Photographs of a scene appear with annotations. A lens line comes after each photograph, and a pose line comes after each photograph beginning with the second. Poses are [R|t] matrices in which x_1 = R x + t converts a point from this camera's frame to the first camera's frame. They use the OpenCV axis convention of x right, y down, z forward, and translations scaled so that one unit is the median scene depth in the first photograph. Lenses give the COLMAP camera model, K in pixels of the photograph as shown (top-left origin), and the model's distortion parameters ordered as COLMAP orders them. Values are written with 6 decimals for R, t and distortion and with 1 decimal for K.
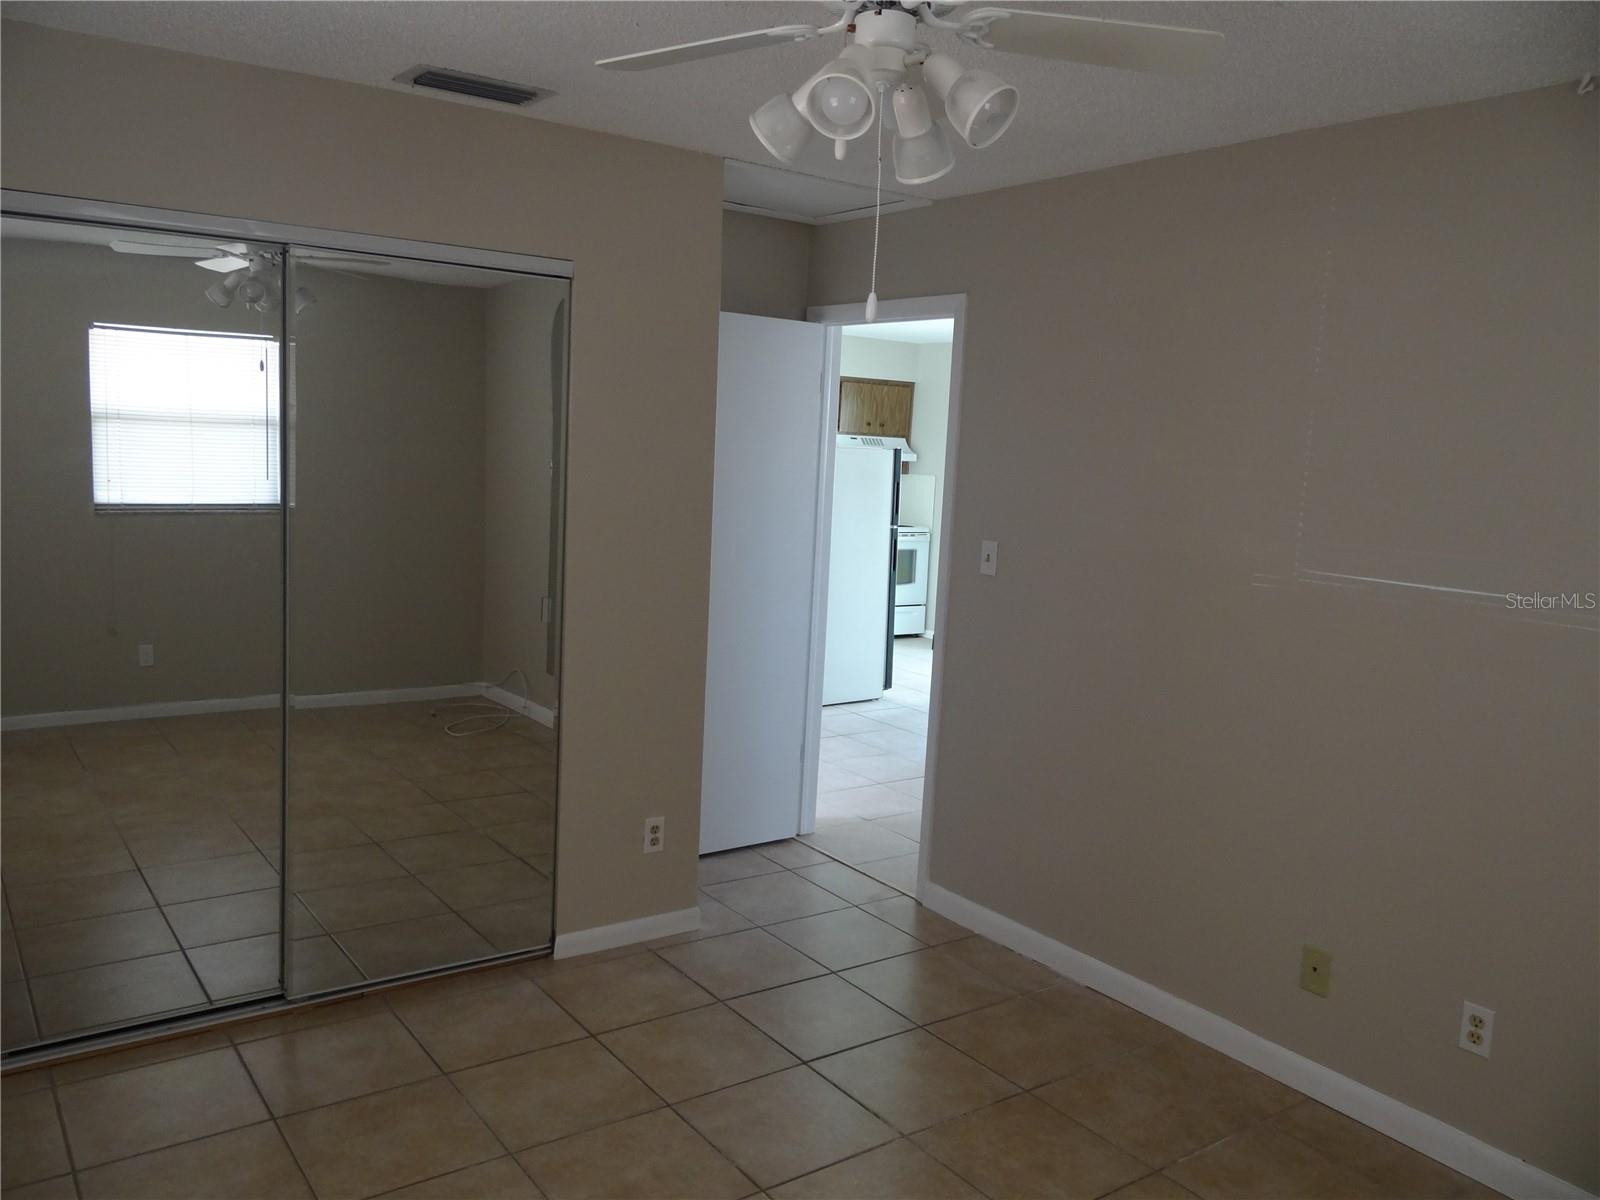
lens RADIAL K [[1248.9, 0, 801.4], [0, 1248.9, 594.4], [0, 0, 1]] dist [-0.004627, 0.001251]
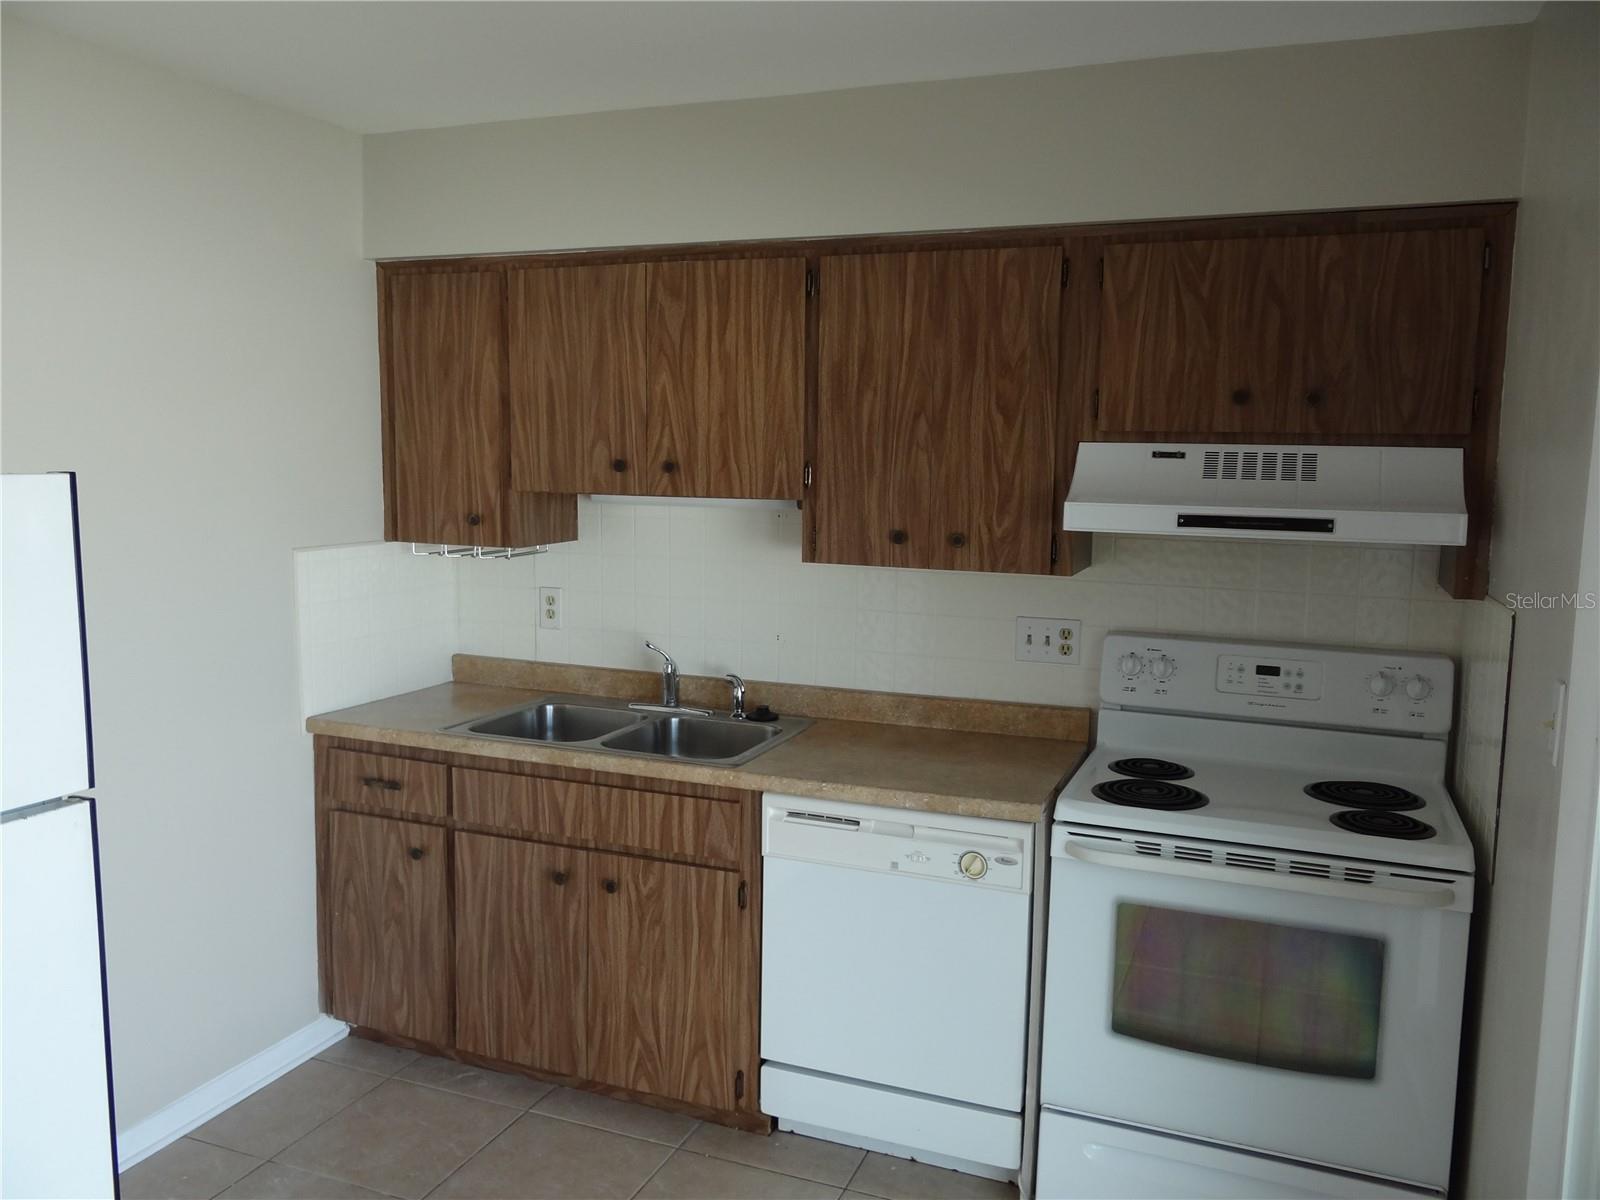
lens RADIAL K [[1250.9, 0, 802.4], [0, 1250.9, 592.2], [0, 0, 1]] dist [-0.009329, 0.005396]
pose [[0.536610, 0.053936, -0.842105, 0.220394], [-0.097768, 0.995208, 0.001442, -0.087808], [0.838148, 0.081558, 0.539312, 0.785034]]
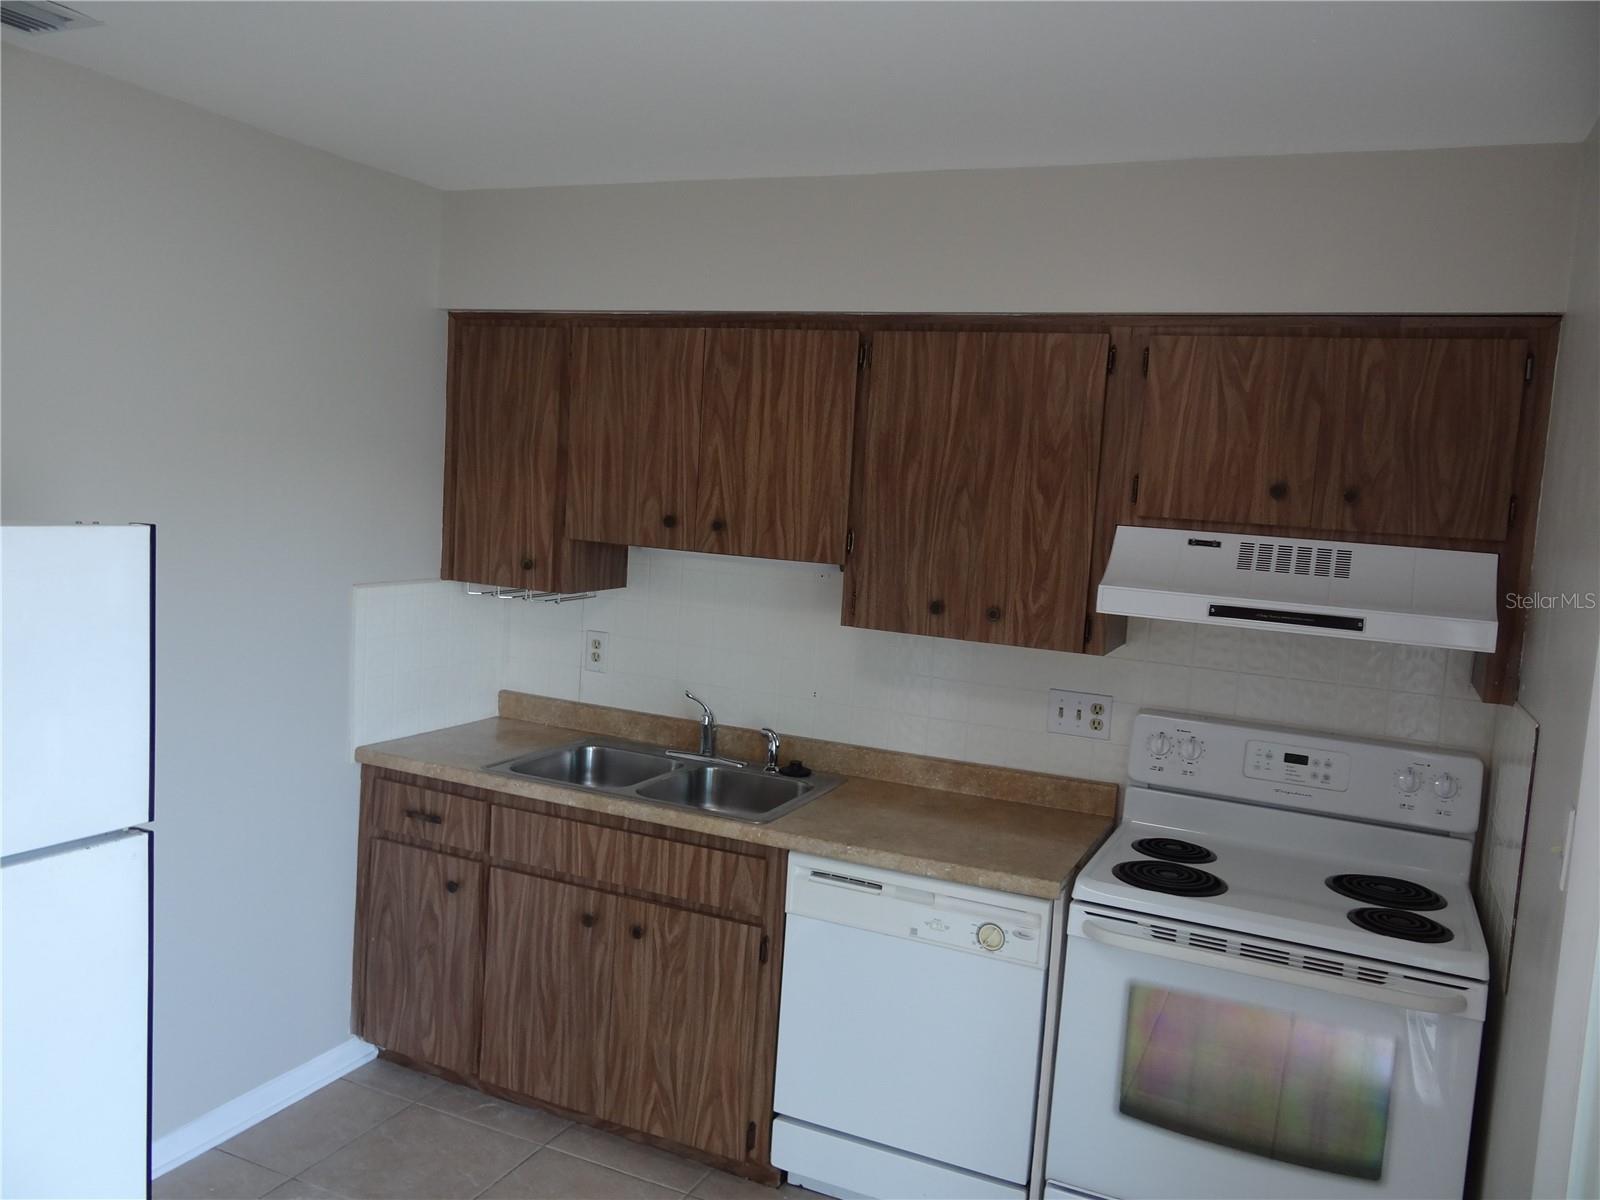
lens RADIAL K [[1250.9, 0, 802.4], [0, 1250.9, 592.2], [0, 0, 1]] dist [-0.009329, 0.005396]
pose [[0.497927, 0.060951, -0.865074, 0.227752], [-0.150986, 0.988385, -0.017267, -0.095625], [0.853974, 0.139212, 0.501347, 0.783011]]
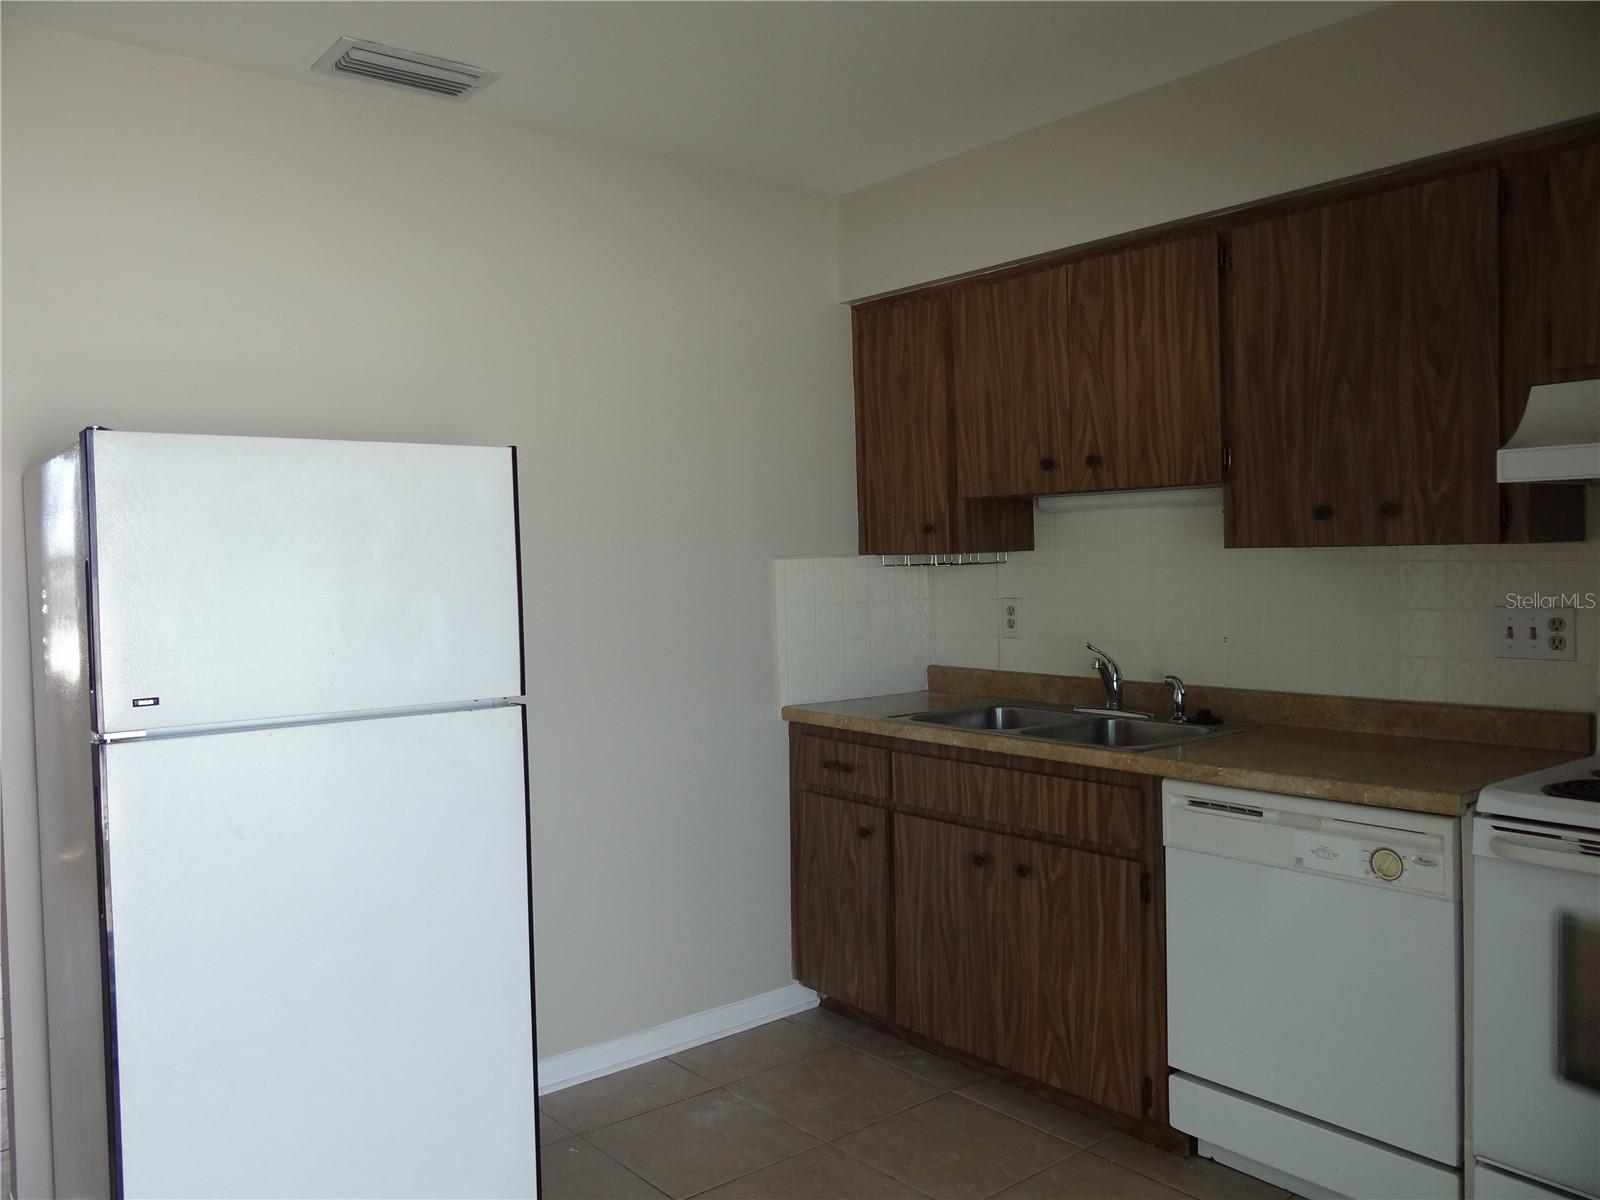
lens RADIAL K [[1250.9, 0, 802.4], [0, 1250.9, 592.2], [0, 0, 1]] dist [-0.009329, 0.005396]
pose [[0.060615, -0.021014, -0.997940, 0.245817], [-0.104175, 0.994185, -0.027262, -0.067230], [0.992710, 0.105613, 0.058073, 0.833341]]
